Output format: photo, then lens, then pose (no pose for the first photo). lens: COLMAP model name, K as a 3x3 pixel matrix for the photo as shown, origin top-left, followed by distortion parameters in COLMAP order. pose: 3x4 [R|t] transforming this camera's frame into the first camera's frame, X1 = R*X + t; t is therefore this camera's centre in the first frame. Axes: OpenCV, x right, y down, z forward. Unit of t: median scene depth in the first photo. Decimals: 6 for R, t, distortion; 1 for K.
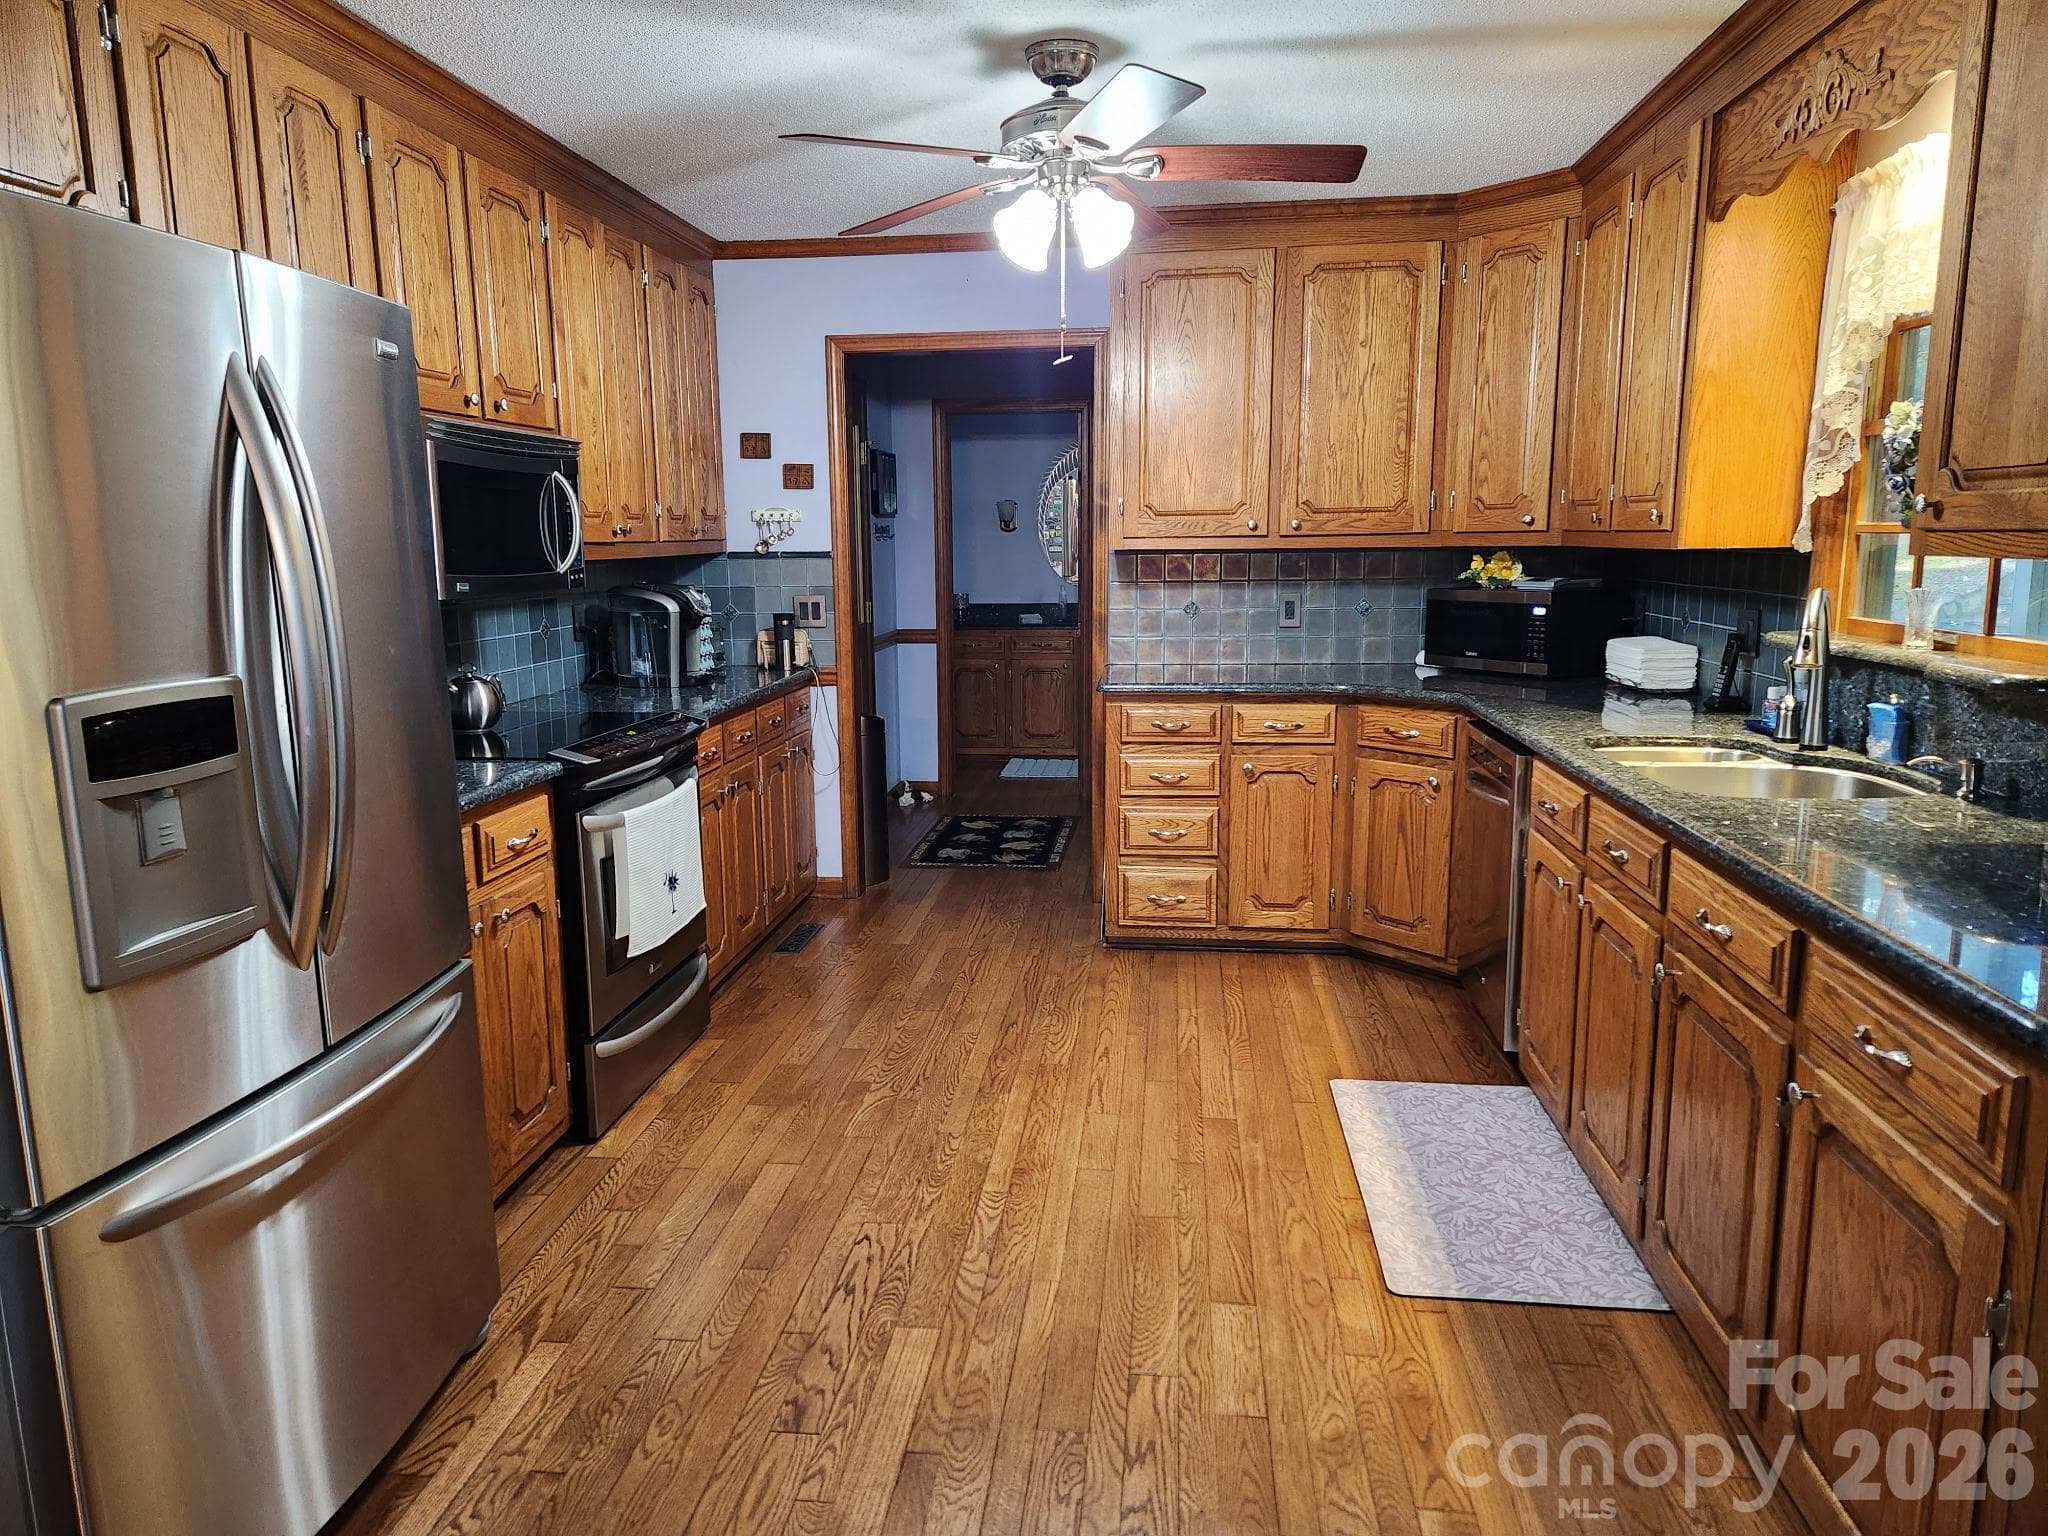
lens RADIAL K [[1252.9, 0, 1024.0], [0, 1252.9, 768.0], [0, 0, 1]] dist [0.083083, -0.072300]
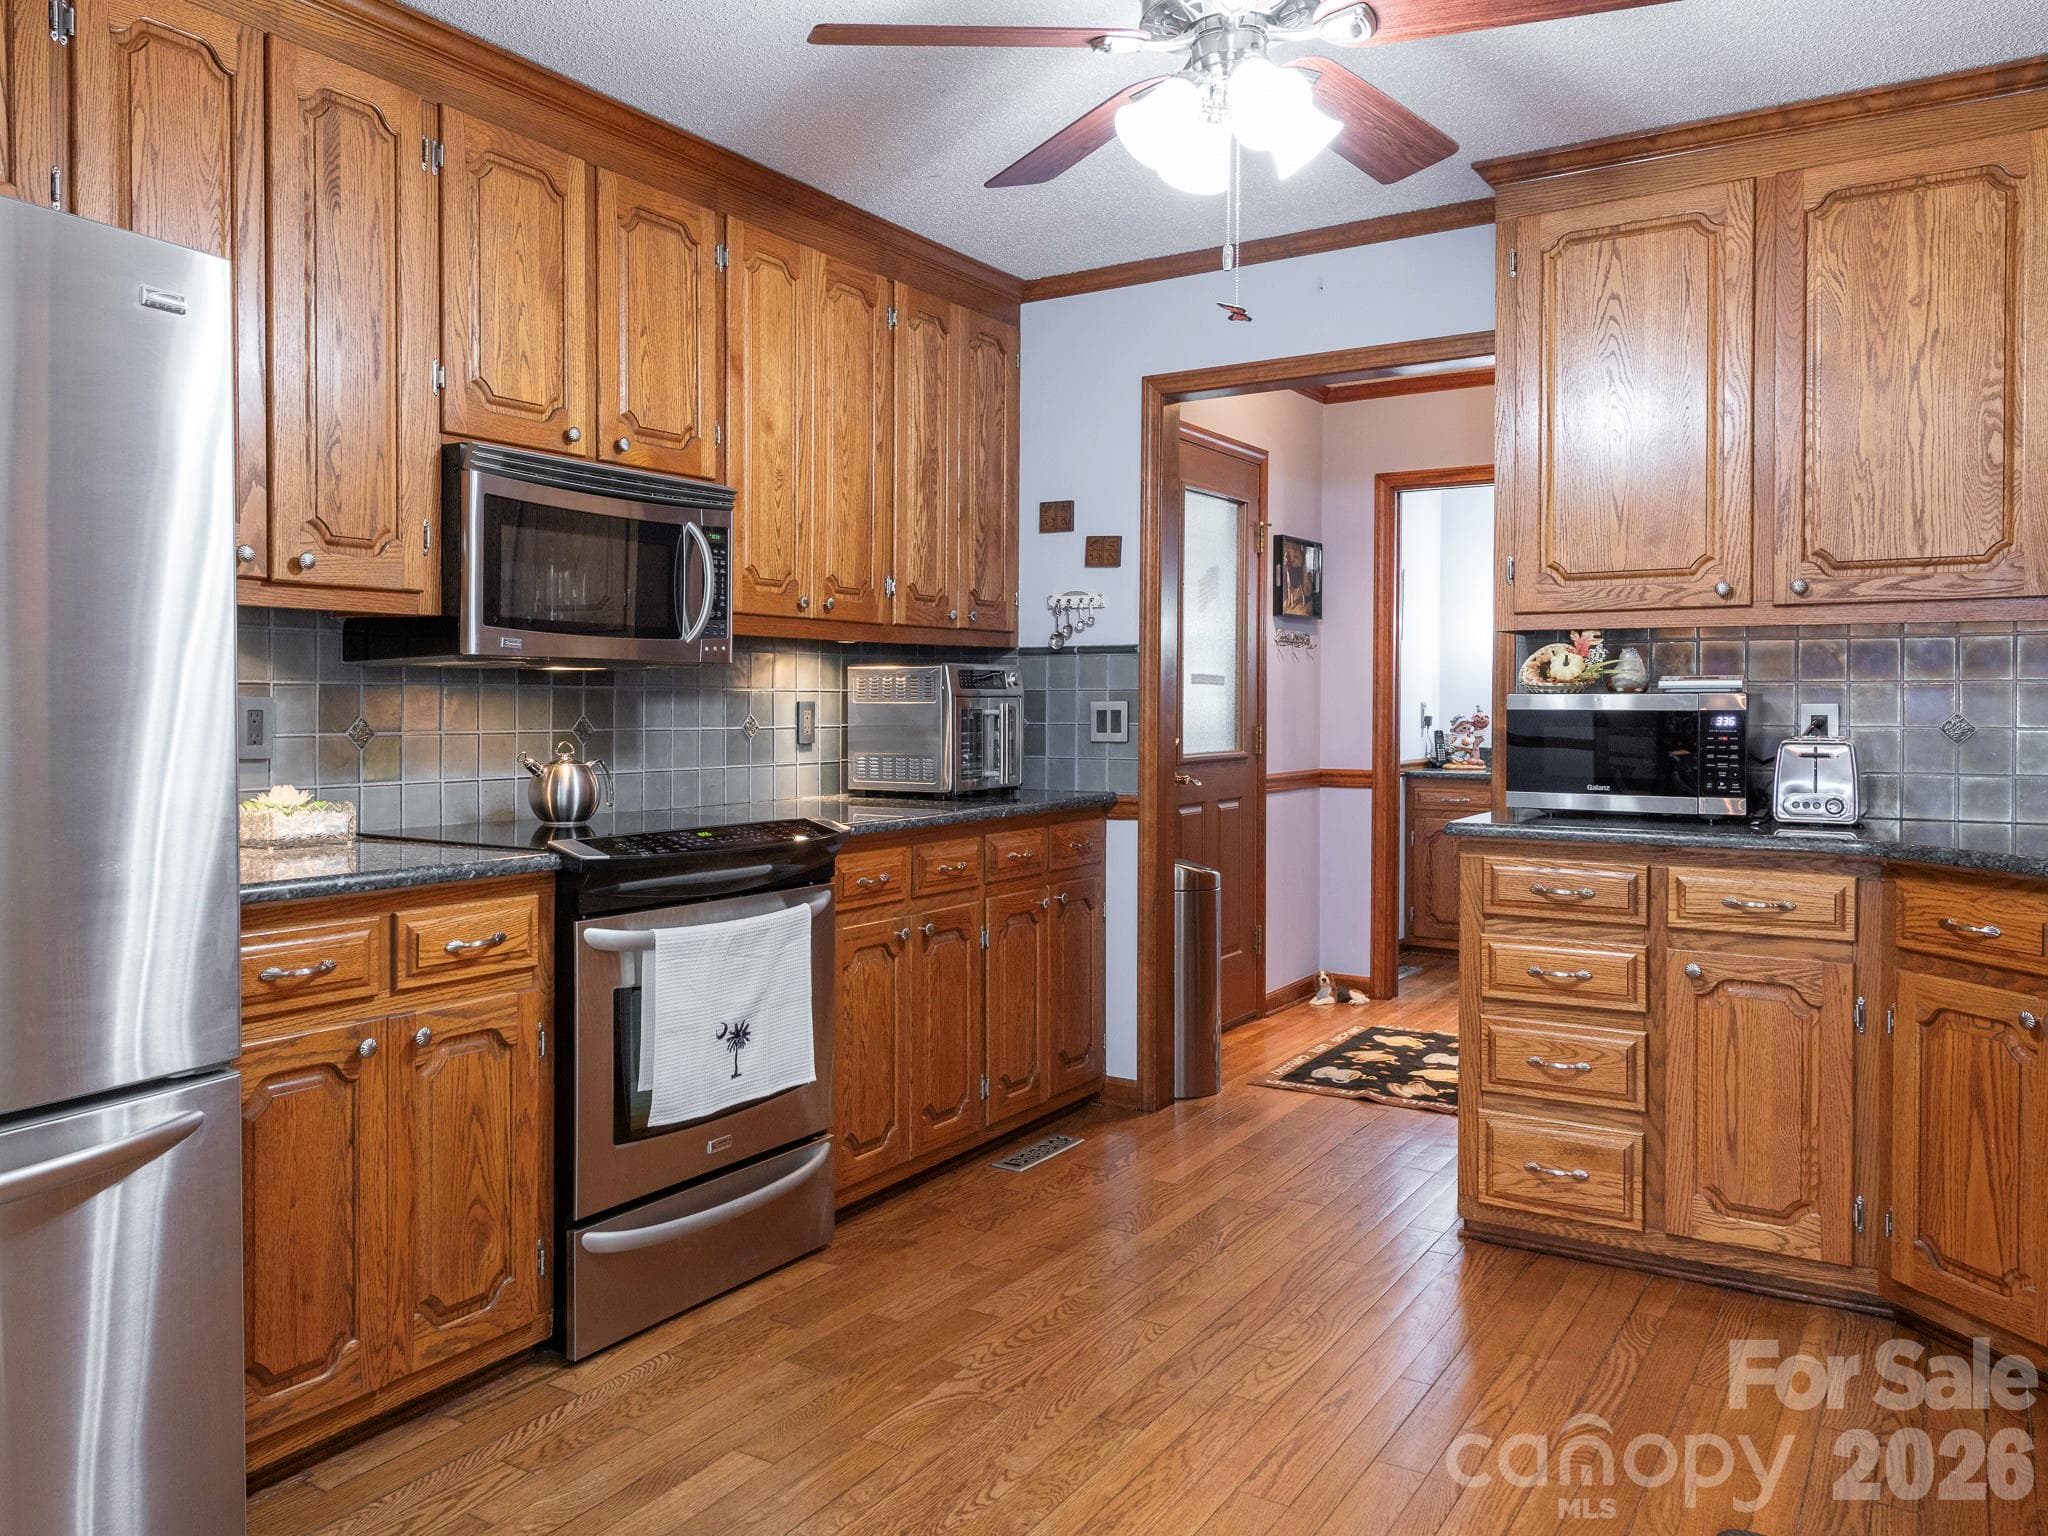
lens RADIAL K [[1475.3, 0, 1019.9], [0, 1475.3, 752.1], [0, 0, 1]] dist [0.008934, -0.001156]
pose [[0.896106, 0.021597, -0.443314, 0.201732], [-0.088853, 0.987325, -0.131506, 0.018687], [0.434855, 0.157233, 0.886667, 0.201089]]
